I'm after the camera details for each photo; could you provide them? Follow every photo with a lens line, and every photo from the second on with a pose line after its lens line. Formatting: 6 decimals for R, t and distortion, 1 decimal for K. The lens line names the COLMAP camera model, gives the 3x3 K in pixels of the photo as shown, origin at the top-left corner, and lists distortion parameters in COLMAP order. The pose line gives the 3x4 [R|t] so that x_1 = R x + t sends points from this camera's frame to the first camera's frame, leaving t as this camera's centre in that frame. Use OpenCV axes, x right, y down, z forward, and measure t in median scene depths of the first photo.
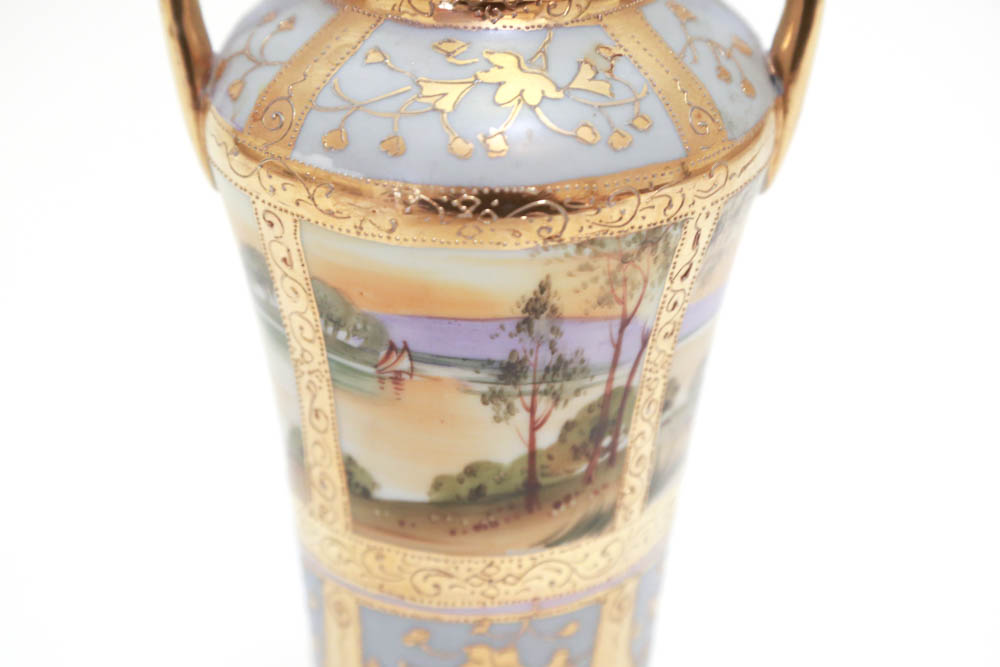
lens RADIAL K [[2506.3, 0, 500.0], [0, 2506.3, 333.5], [0, 0, 1]] dist [0.359448, -0.342548]
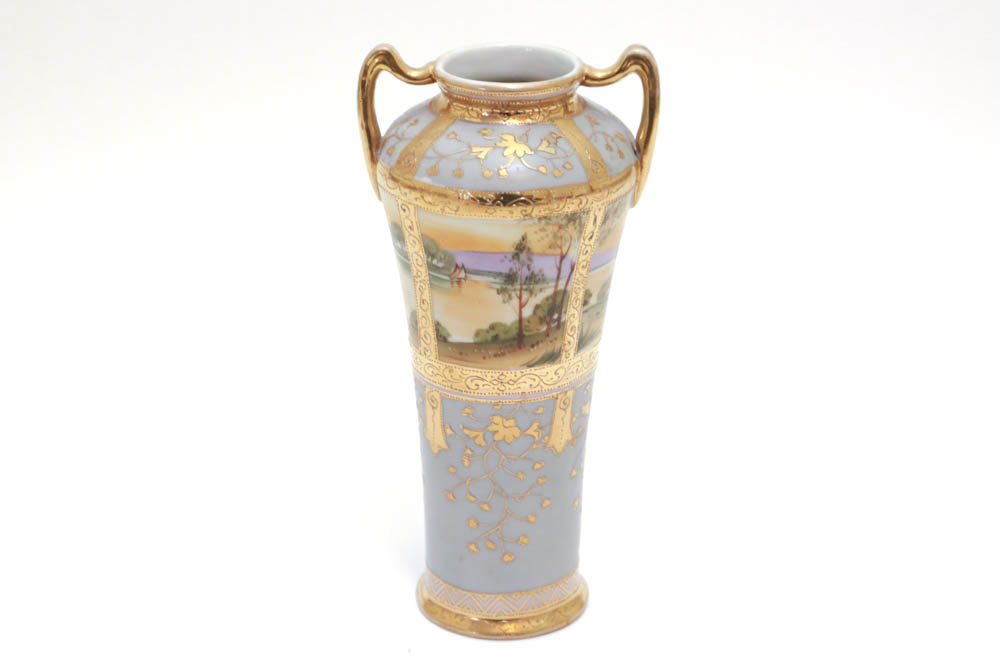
lens RADIAL K [[2271.1, 0, 500.0], [0, 2271.1, 333.5], [0, 0, 1]] dist [0.230659, 0.030214]
pose [[0.998247, 0.020799, -0.055410, 0.105983], [-0.024642, 0.997270, -0.069602, 0.200312], [0.053811, 0.070846, 0.996035, -0.980485]]
